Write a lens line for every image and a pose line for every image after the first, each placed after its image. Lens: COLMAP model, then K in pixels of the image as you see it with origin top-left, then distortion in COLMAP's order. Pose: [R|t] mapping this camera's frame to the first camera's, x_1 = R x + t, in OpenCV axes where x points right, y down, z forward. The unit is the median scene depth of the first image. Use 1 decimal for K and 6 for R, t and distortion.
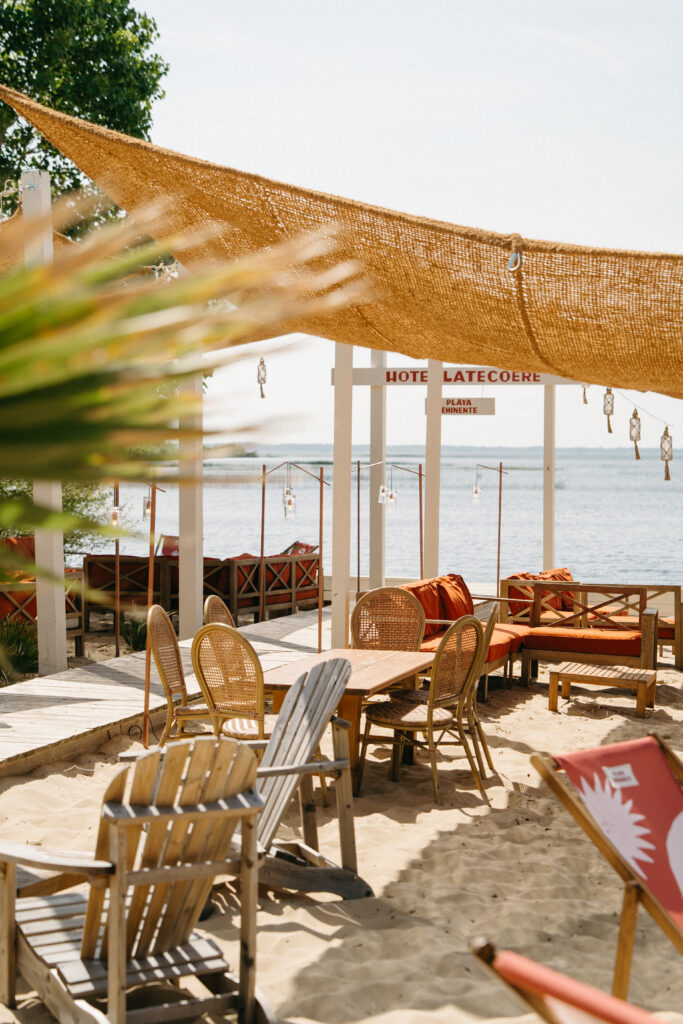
lens RADIAL K [[1844.9, 0, 389.4], [0, 1844.9, 479.1], [0, 0, 1]] dist [0.225683, 0.000000]
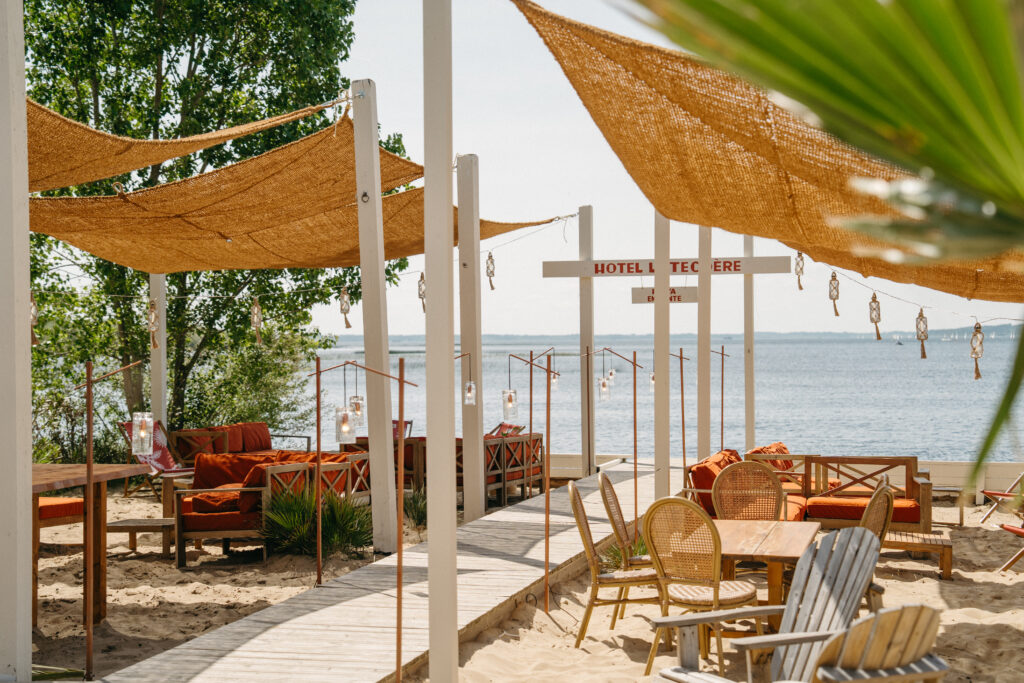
lens RADIAL K [[1691.0, 0, 516.4], [0, 1691.0, 359.8], [0, 0, 1]] dist [0.250979, 0.000000]
pose [[0.999073, -0.015406, 0.040205, -0.094495], [0.015561, 0.999873, -0.003548, 0.000732], [-0.040146, 0.004170, 0.999185, 0.012191]]
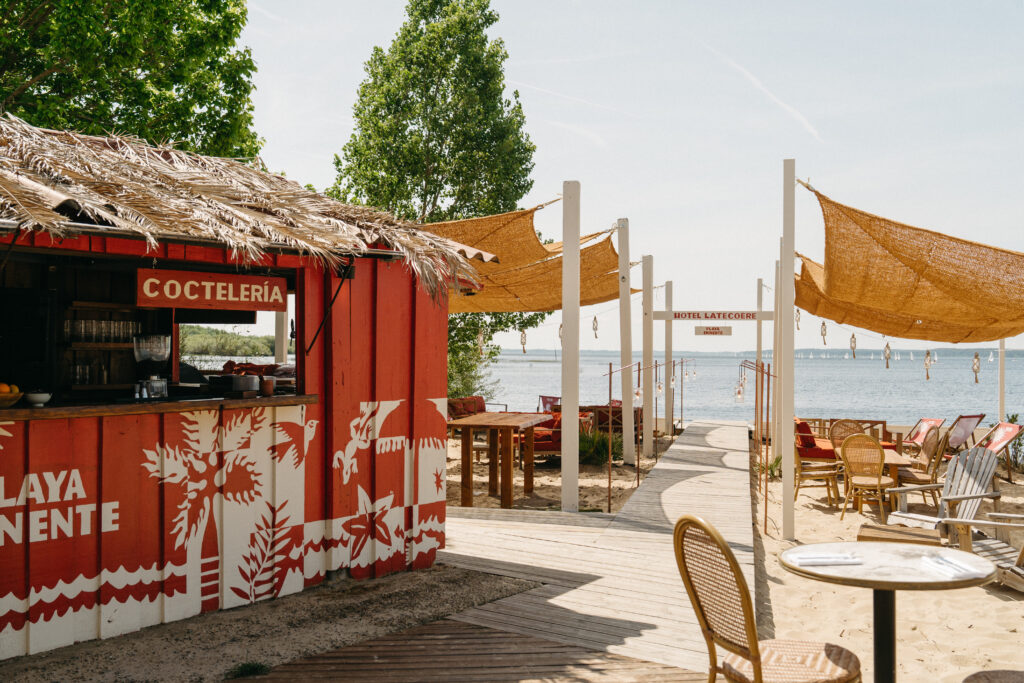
lens RADIAL K [[1005.4, 0, 511.8], [0, 1005.4, 347.2], [0, 0, 1]] dist [-0.056964, 0.000000]
pose [[0.999112, 0.004409, 0.041906, -0.235493], [-0.003558, 0.999786, -0.020375, 0.000894], [-0.041987, 0.020208, 0.998914, -0.066181]]
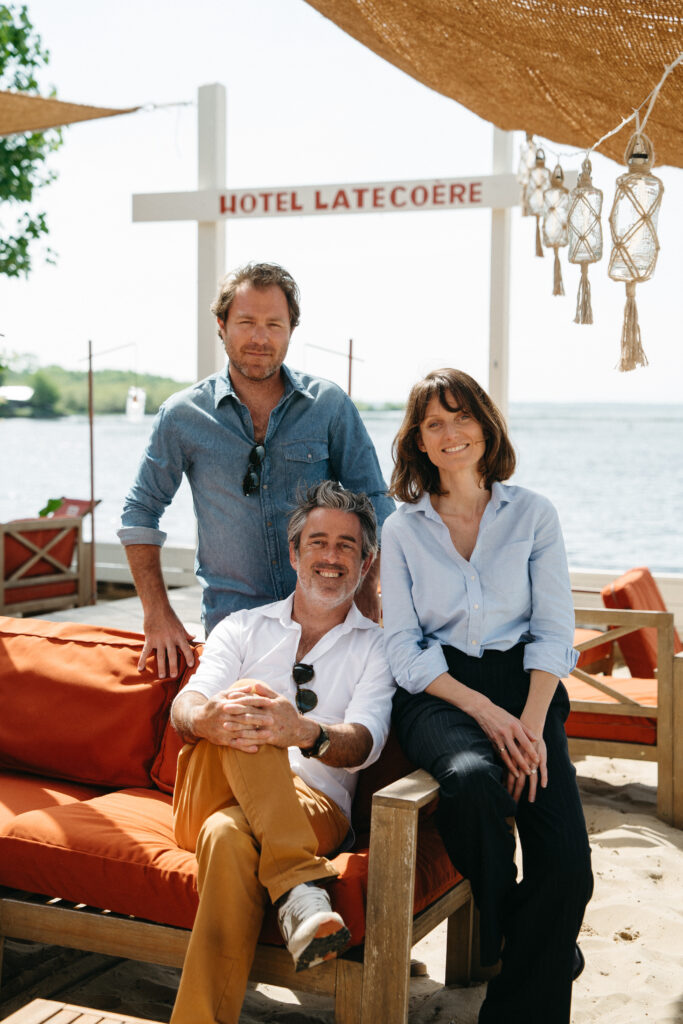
lens RADIAL K [[1690.9, 0, 339.8], [0, 1690.9, 508.8], [0, 0, 1]] dist [0.231077, 0.000000]
pose [[0.992018, 0.004742, -0.126005, 0.108596], [0.001045, 0.998949, 0.045823, 0.014825], [0.126090, -0.045589, 0.990971, 0.516129]]
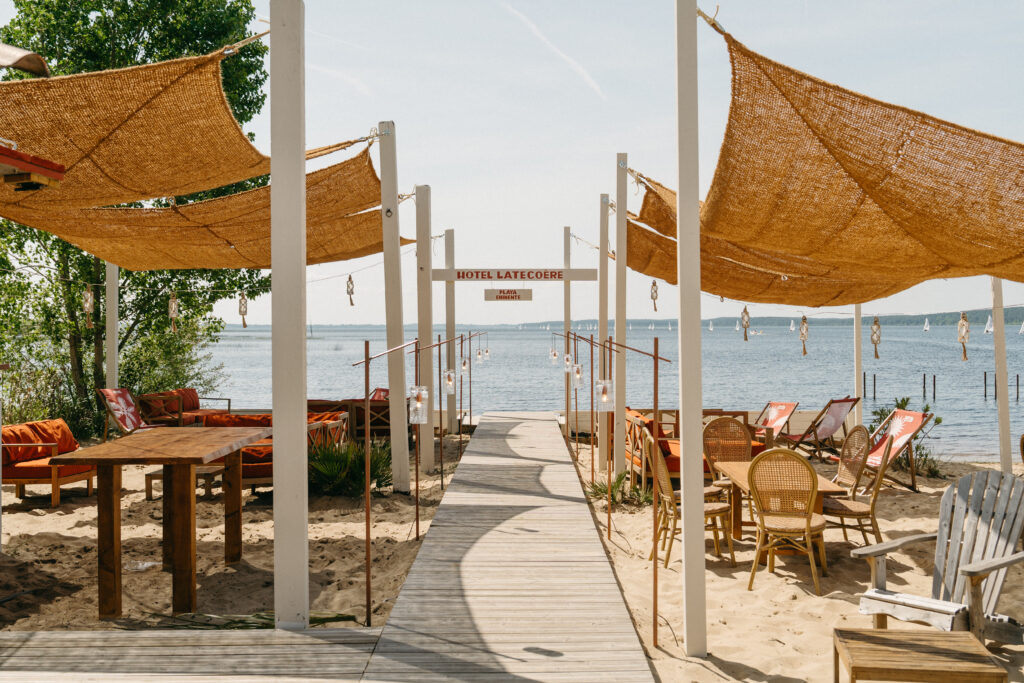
lens RADIAL K [[1131.8, 0, 561.6], [0, 1131.8, 318.3], [0, 0, 1]] dist [0.002408, 0.000000]
pose [[0.954396, -0.007645, 0.298445, -0.208363], [0.014425, 0.999685, -0.020521, -0.000597], [-0.298194, 0.023890, 0.954206, 0.111299]]
